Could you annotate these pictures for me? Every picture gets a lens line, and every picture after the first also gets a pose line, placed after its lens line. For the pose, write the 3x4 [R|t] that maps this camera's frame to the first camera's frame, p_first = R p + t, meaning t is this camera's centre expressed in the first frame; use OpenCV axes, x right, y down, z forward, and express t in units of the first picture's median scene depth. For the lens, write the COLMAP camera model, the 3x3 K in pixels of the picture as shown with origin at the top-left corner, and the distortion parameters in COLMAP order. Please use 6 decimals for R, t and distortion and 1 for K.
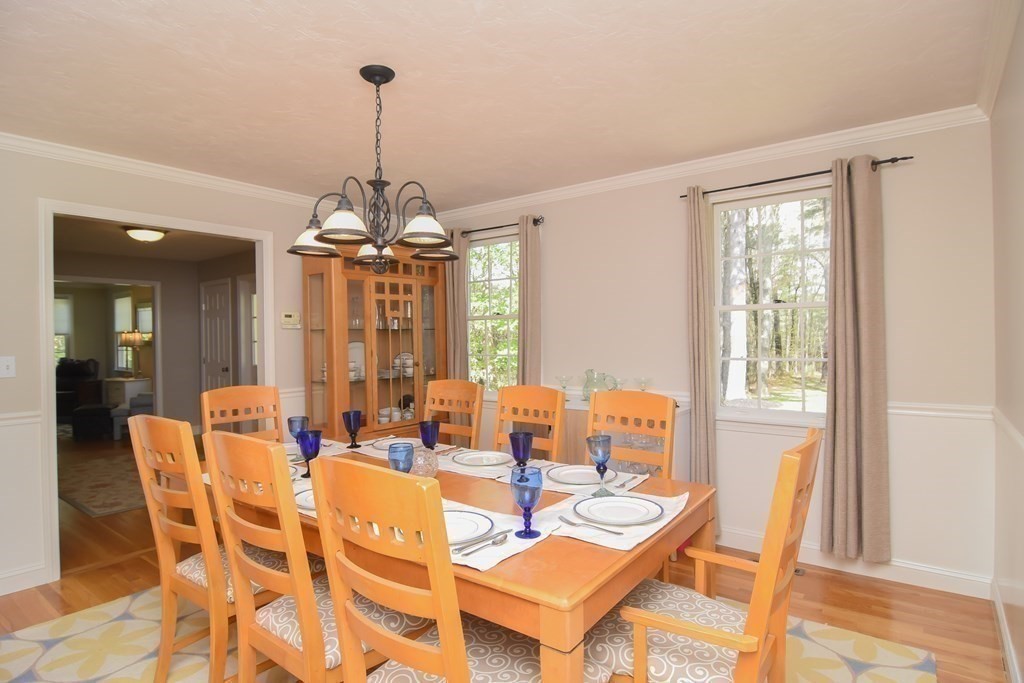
lens RADIAL K [[549.4, 0, 513.2], [0, 549.4, 339.2], [0, 0, 1]] dist [-0.008817, -0.005737]
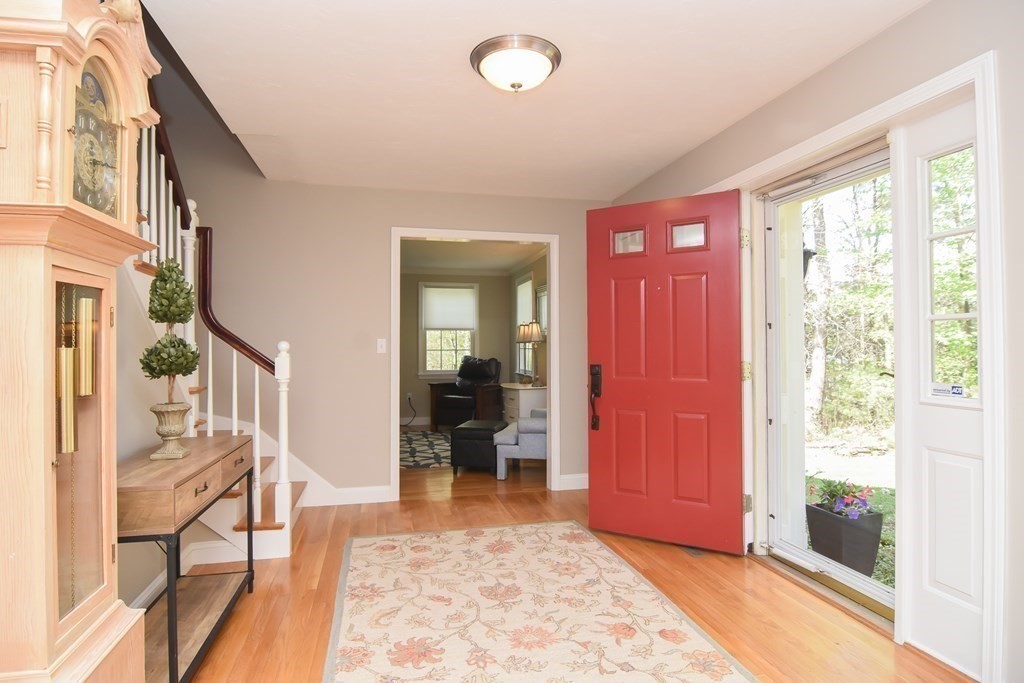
lens RADIAL K [[549.4, 0, 507.8], [0, 549.4, 340.9], [0, 0, 1]] dist [-0.008817, -0.005737]
pose [[0.769273, 0.005493, -0.638897, -0.222363], [-0.009497, 0.999951, -0.002838, 0.012157], [0.638850, 0.008251, 0.769287, 0.374004]]
